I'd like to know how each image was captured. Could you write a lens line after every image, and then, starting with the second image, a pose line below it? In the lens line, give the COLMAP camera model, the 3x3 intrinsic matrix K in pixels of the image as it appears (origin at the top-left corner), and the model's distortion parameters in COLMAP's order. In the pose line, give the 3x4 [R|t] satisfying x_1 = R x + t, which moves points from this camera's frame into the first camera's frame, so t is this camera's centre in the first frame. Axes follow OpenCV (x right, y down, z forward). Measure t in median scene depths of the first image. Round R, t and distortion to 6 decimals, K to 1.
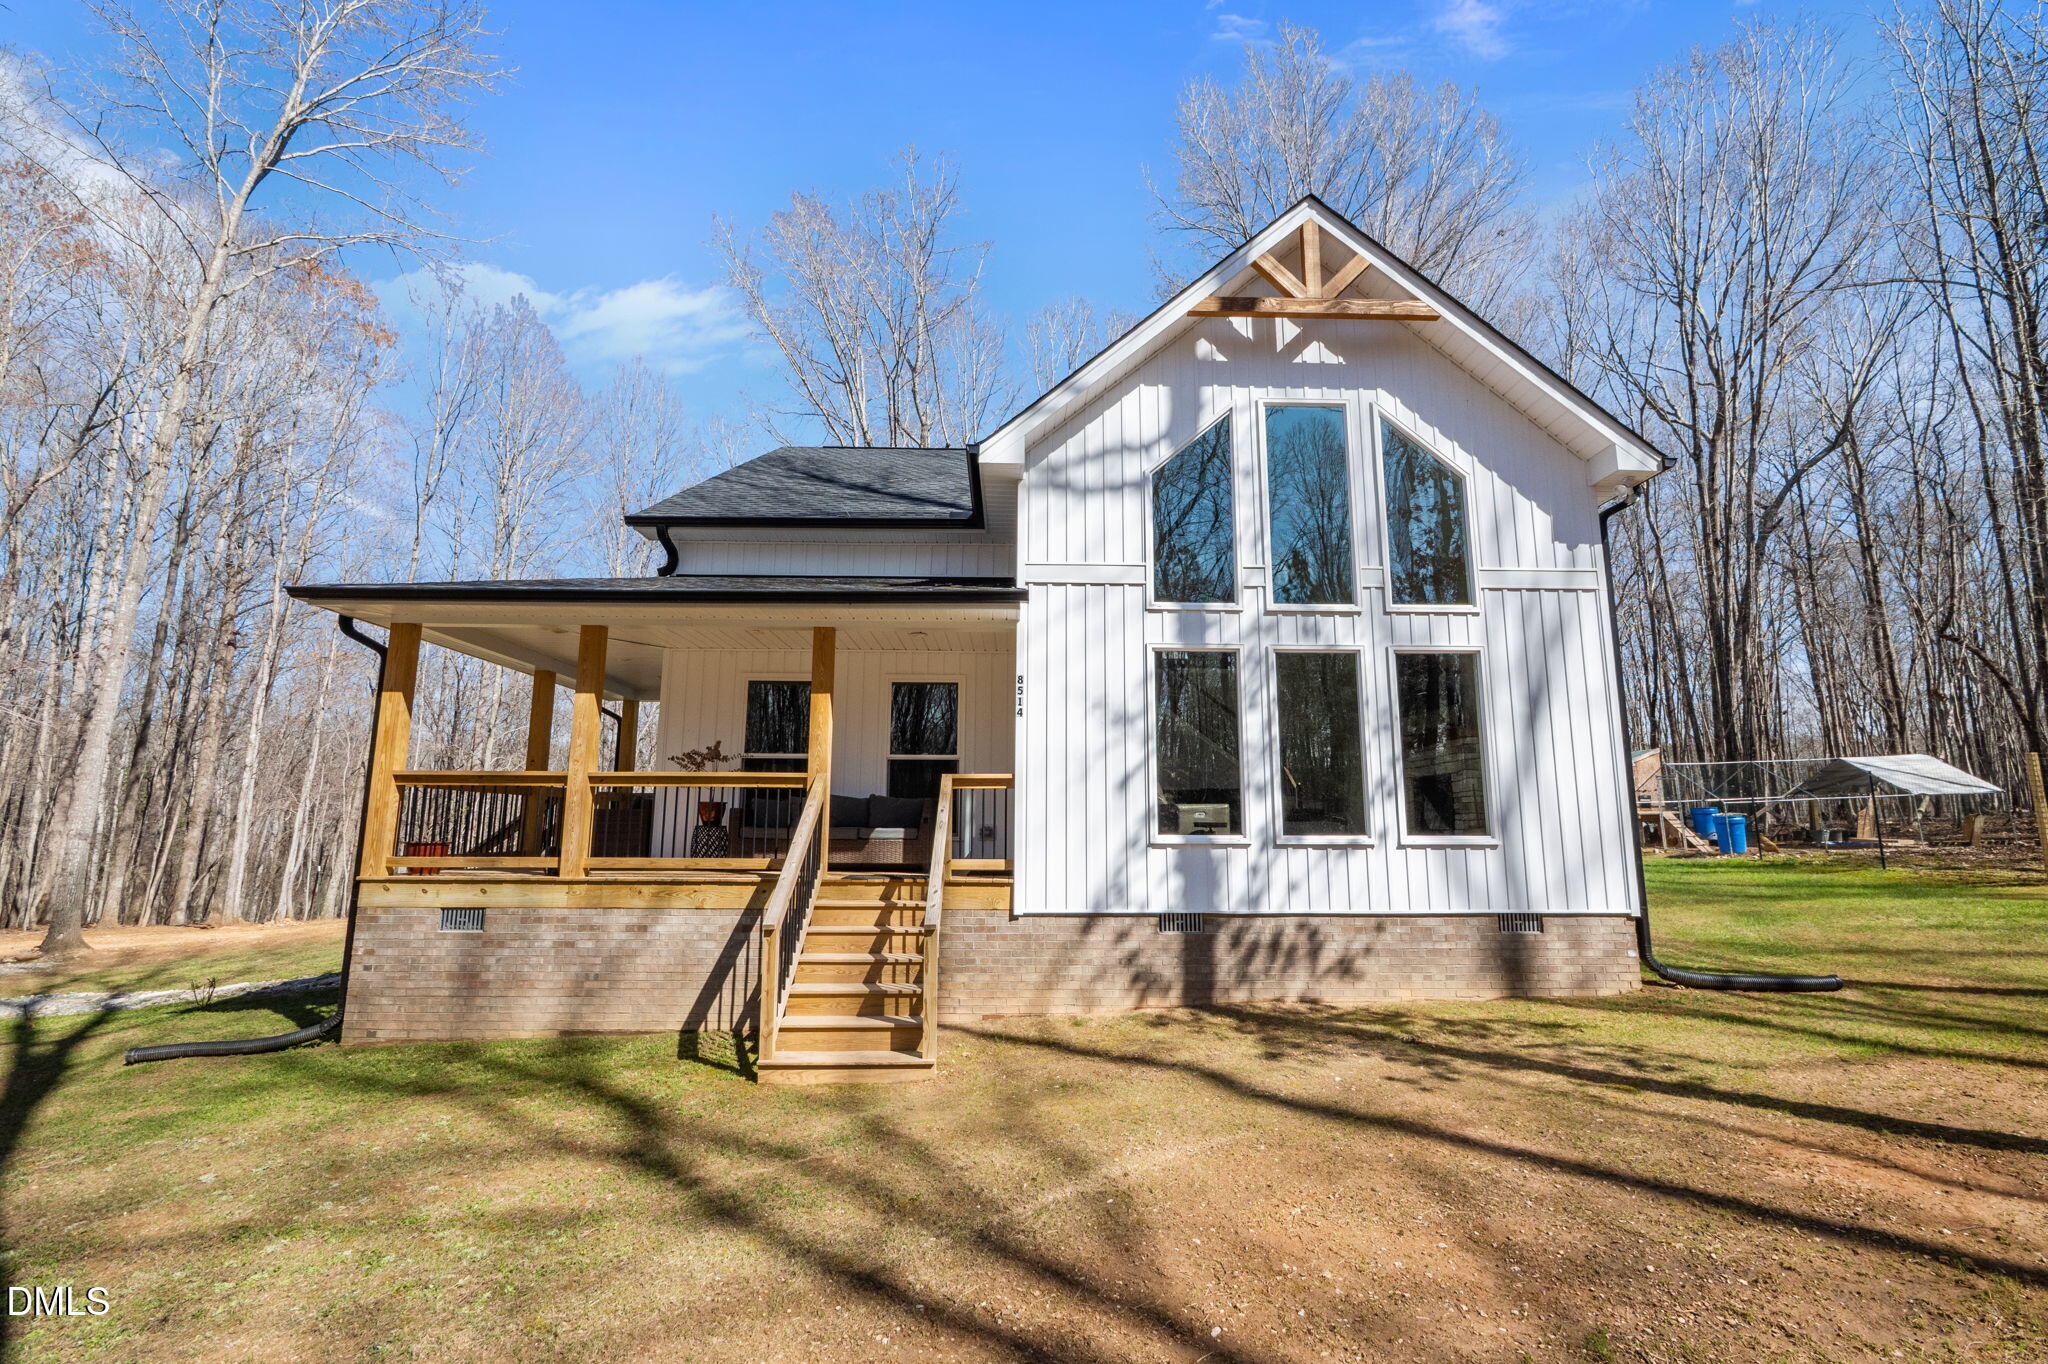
lens RADIAL K [[874.7, 0, 1041.0], [0, 874.7, 673.7], [0, 0, 1]] dist [-0.002866, 0.000271]
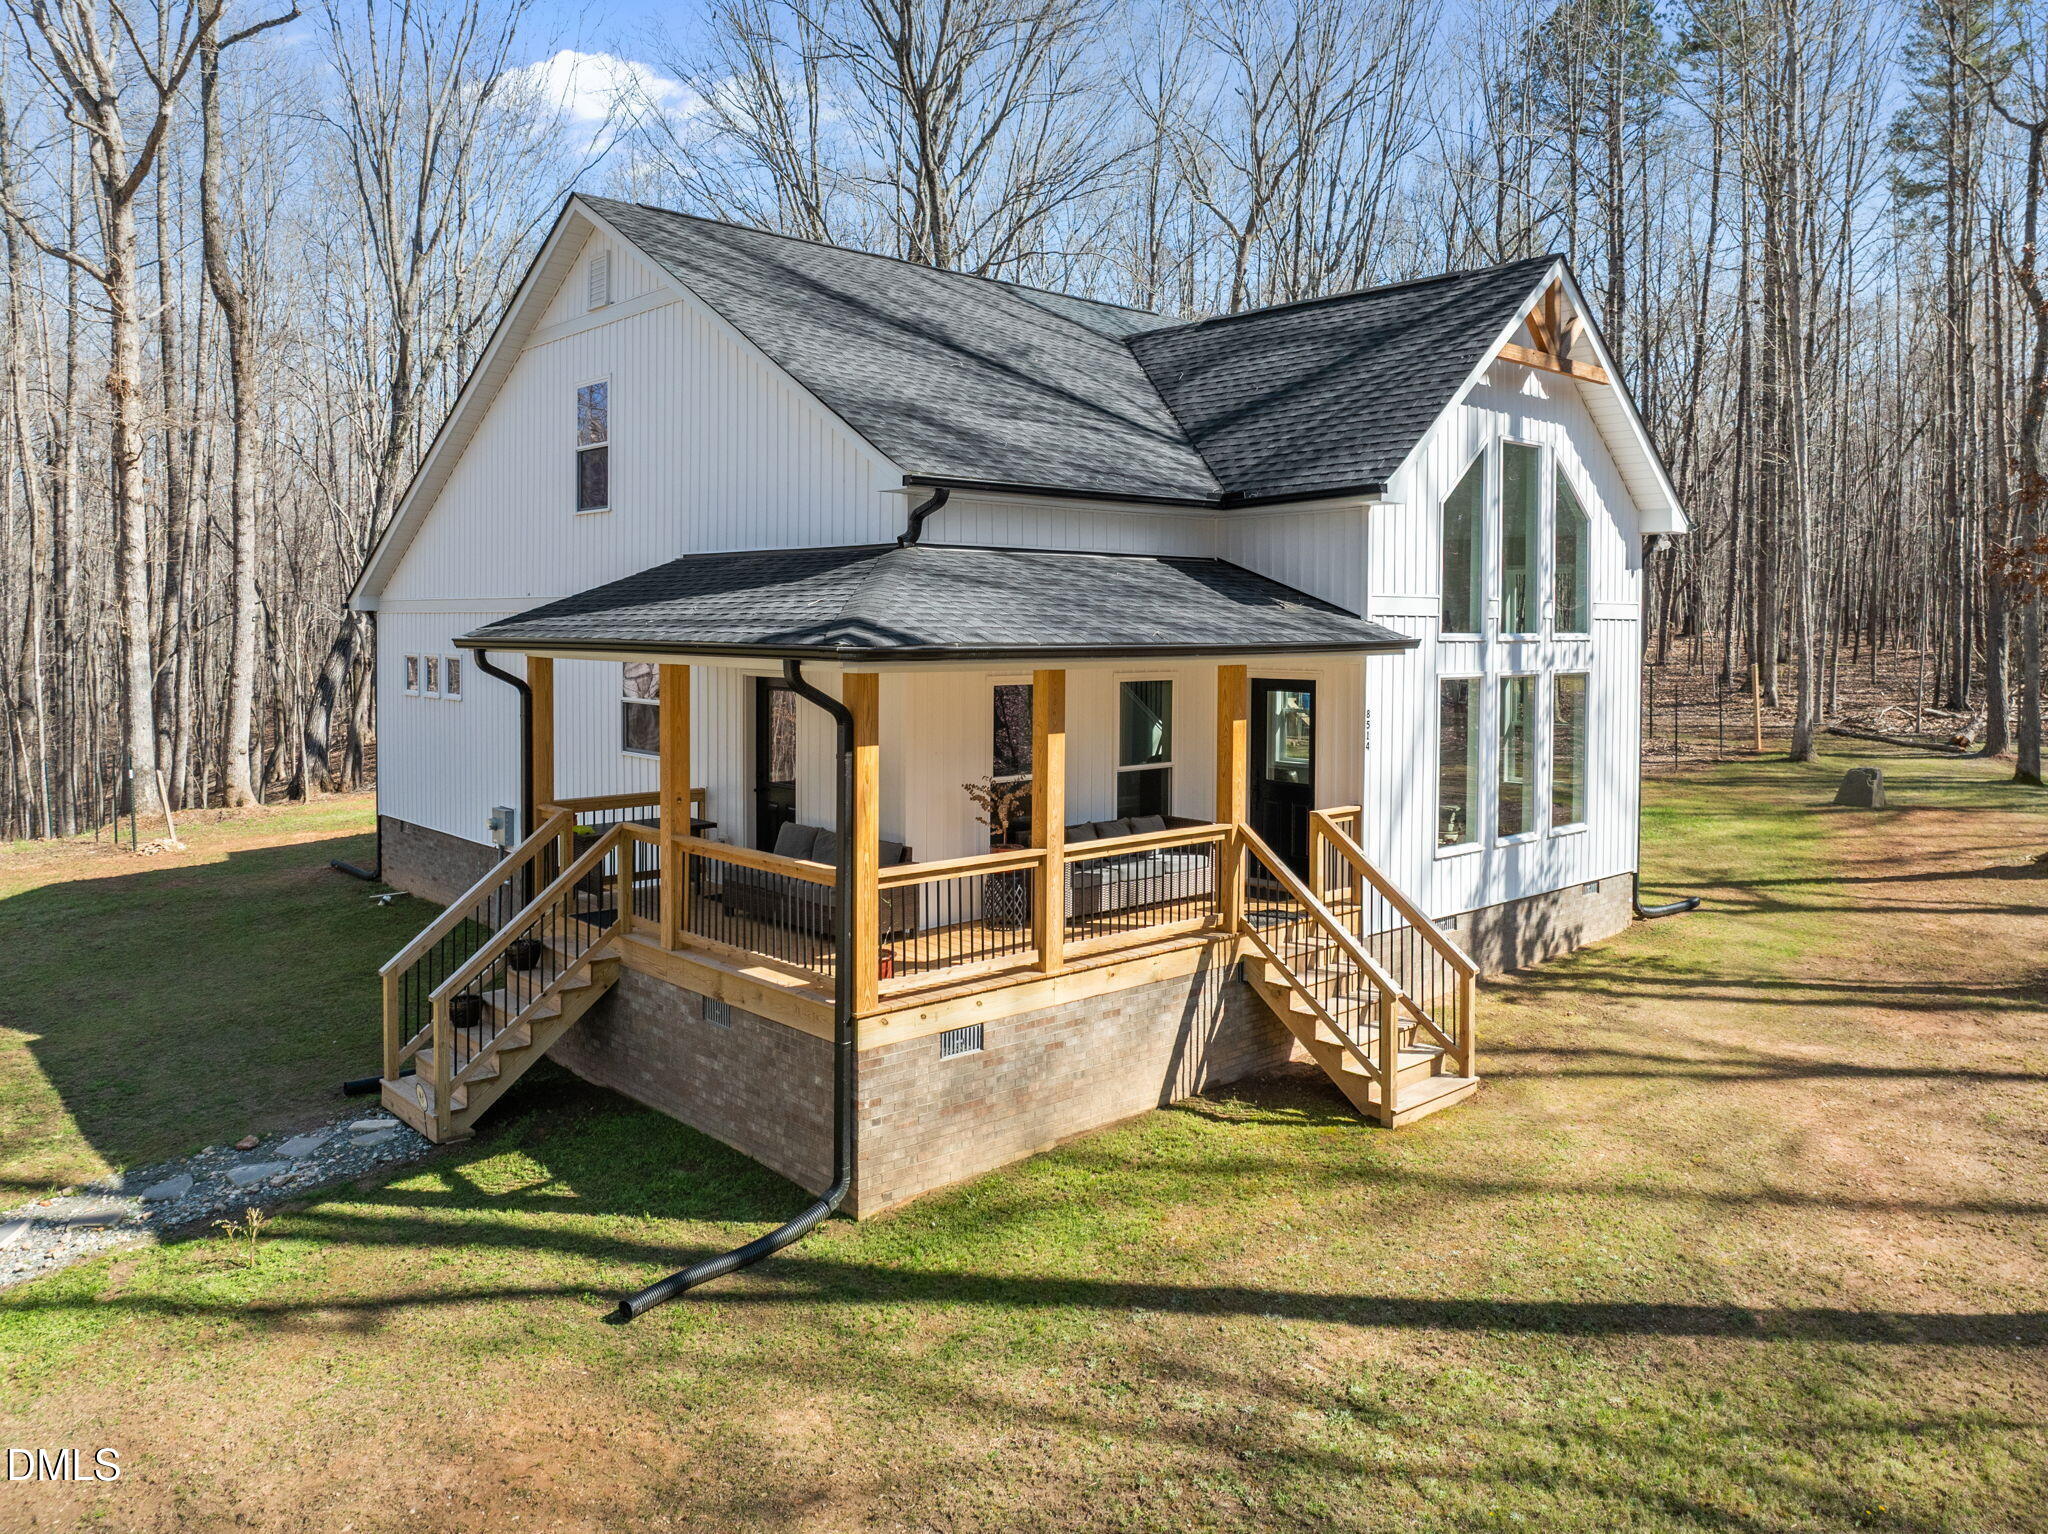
lens RADIAL K [[1468.5, 0, 1030.1], [0, 1468.5, 652.3], [0, 0, 1]] dist [-0.039042, 0.000145]
pose [[0.752666, -0.015011, 0.658231, -1.401294], [-0.117344, 0.980676, 0.156543, -0.274613], [-0.647861, -0.195065, 0.736360, 0.023722]]
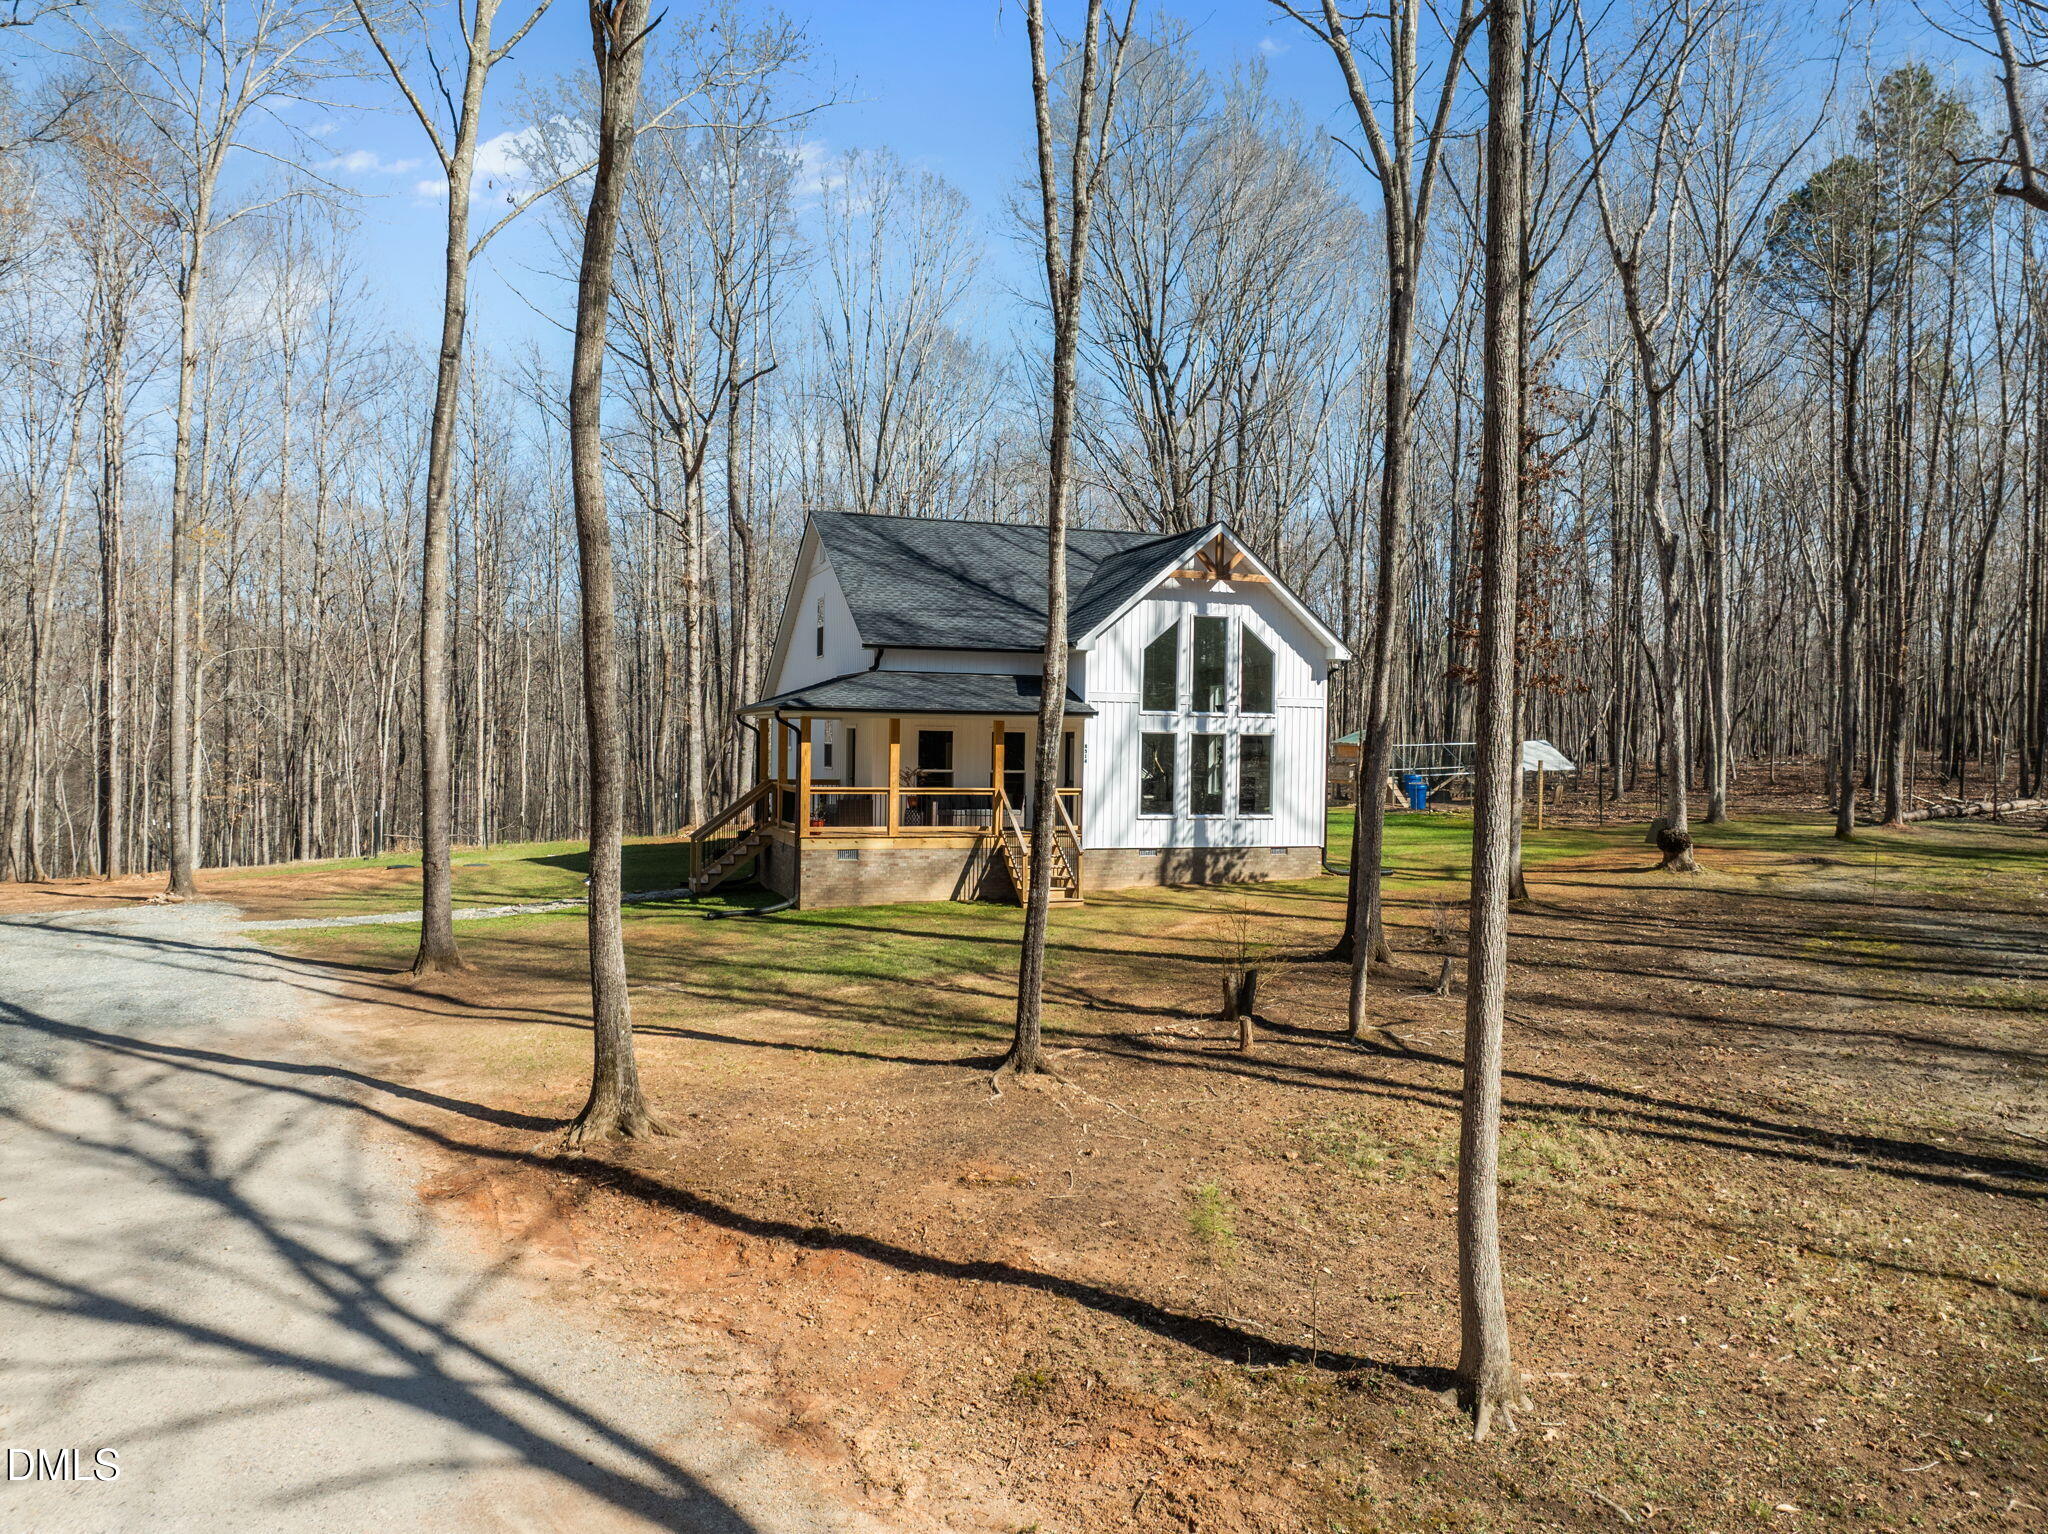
lens RADIAL K [[1468.5, 0, 1044.6], [0, 1468.5, 771.7], [0, 0, 1]] dist [-0.039042, 0.000145]
pose [[0.949555, 0.002884, 0.313587, -1.257405], [-0.065704, 0.979594, 0.189946, -0.613945], [-0.306640, -0.200968, 0.930367, -2.379076]]
